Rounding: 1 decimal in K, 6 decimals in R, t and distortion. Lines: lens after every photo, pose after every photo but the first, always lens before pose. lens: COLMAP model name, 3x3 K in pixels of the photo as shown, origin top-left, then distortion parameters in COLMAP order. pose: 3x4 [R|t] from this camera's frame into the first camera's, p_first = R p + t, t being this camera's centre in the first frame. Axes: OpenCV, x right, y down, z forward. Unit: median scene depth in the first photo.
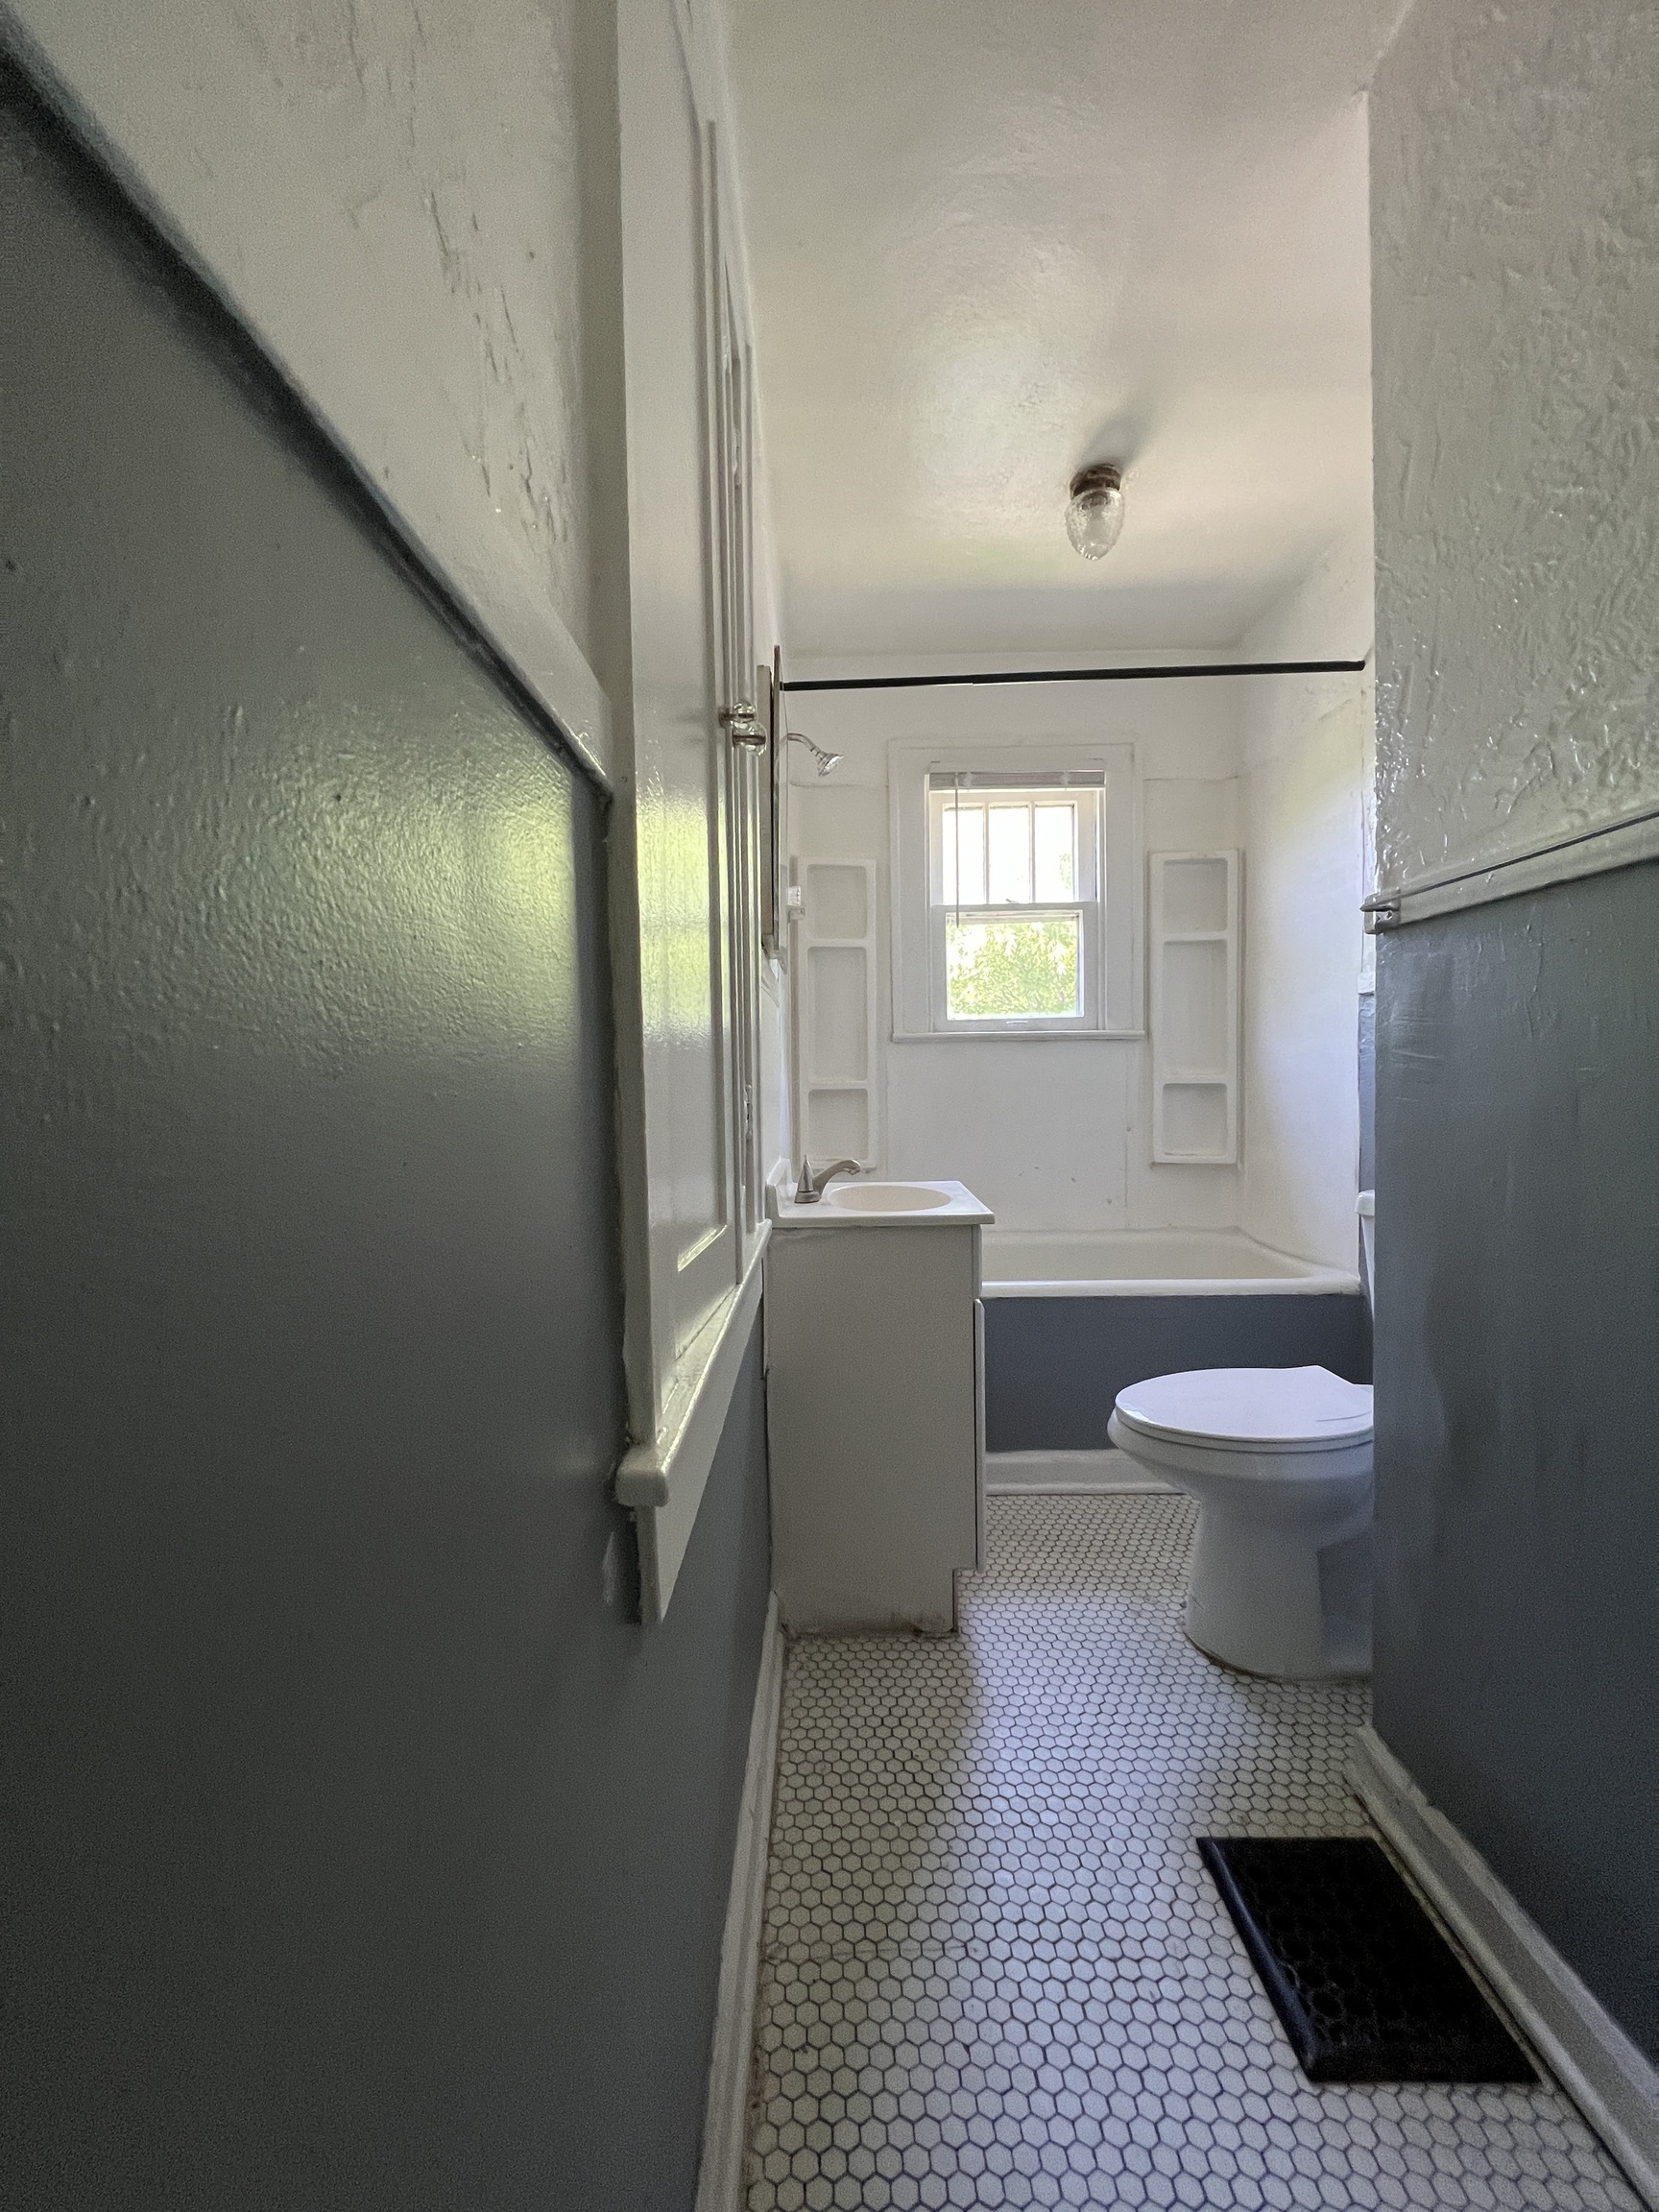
lens RADIAL K [[888.1, 0, 829.5], [0, 888.1, 1106.0], [0, 0, 1]] dist [-0.000967, 0.000123]
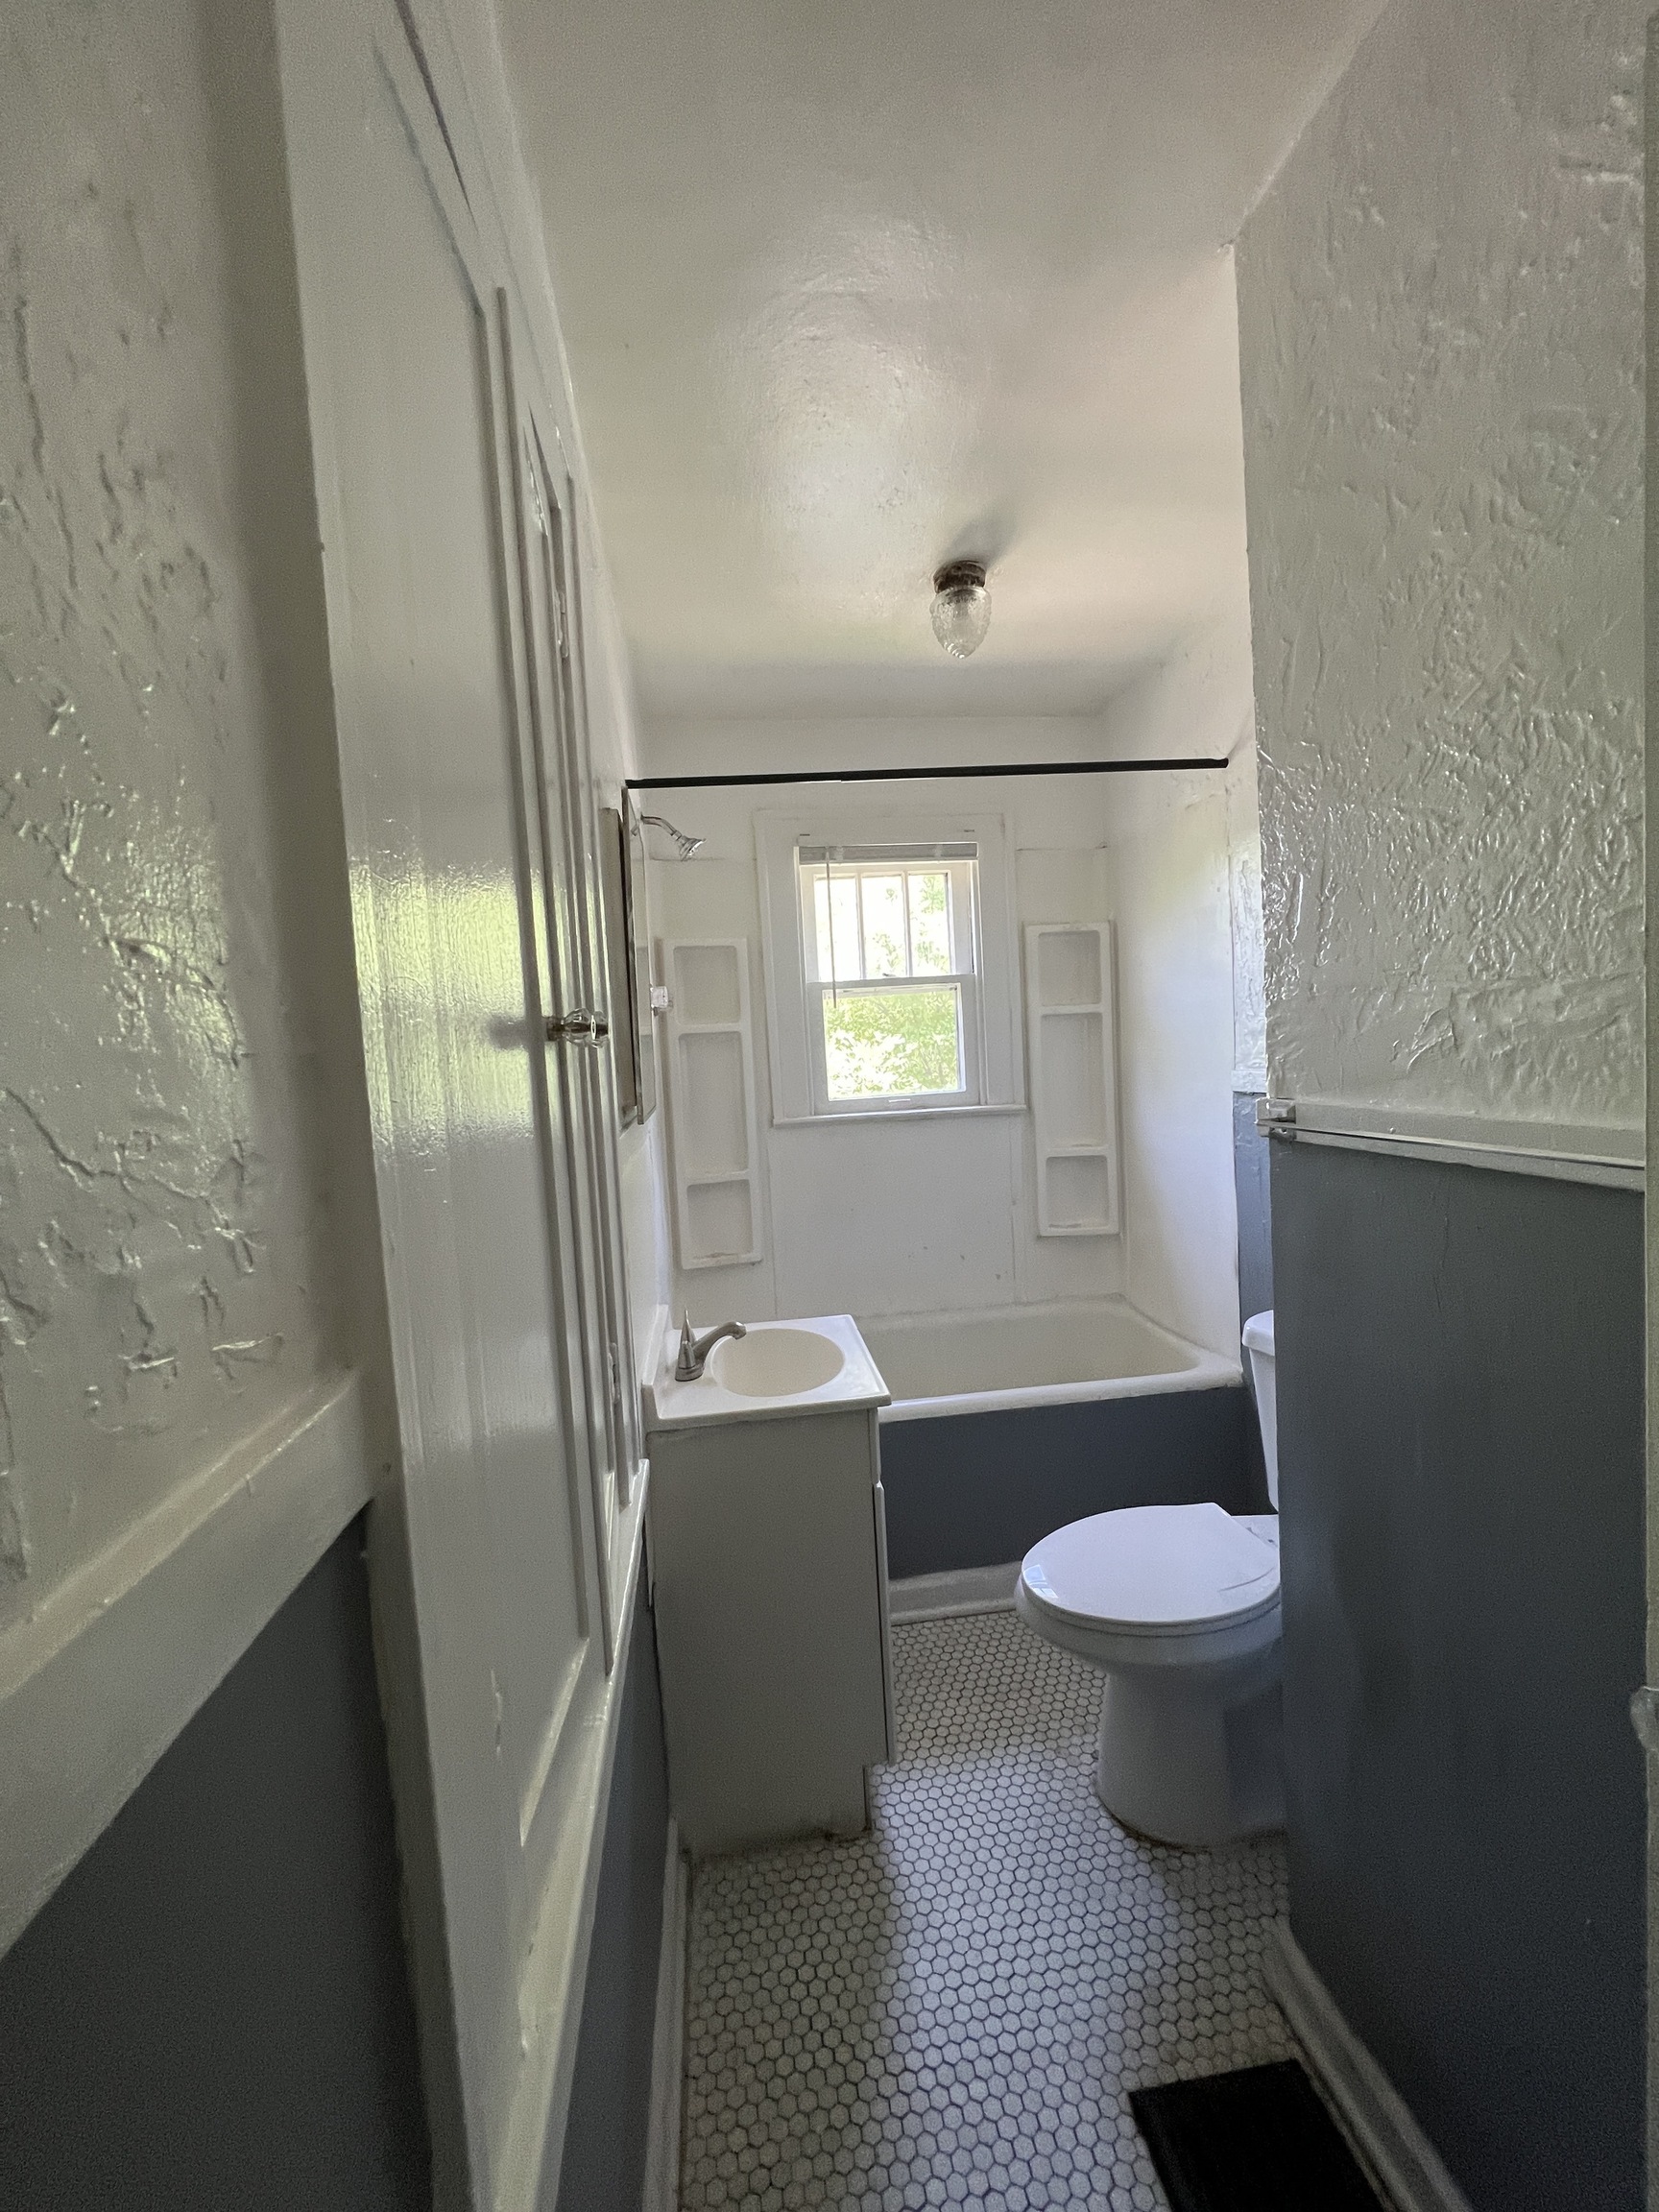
lens RADIAL K [[888.1, 0, 829.5], [0, 888.1, 1106.0], [0, 0, 1]] dist [-0.000967, 0.000123]
pose [[0.990207, -0.047228, 0.131377, 0.012220], [0.044117, 0.998675, 0.026493, -0.205757], [-0.132454, -0.020437, 0.990978, 0.079962]]
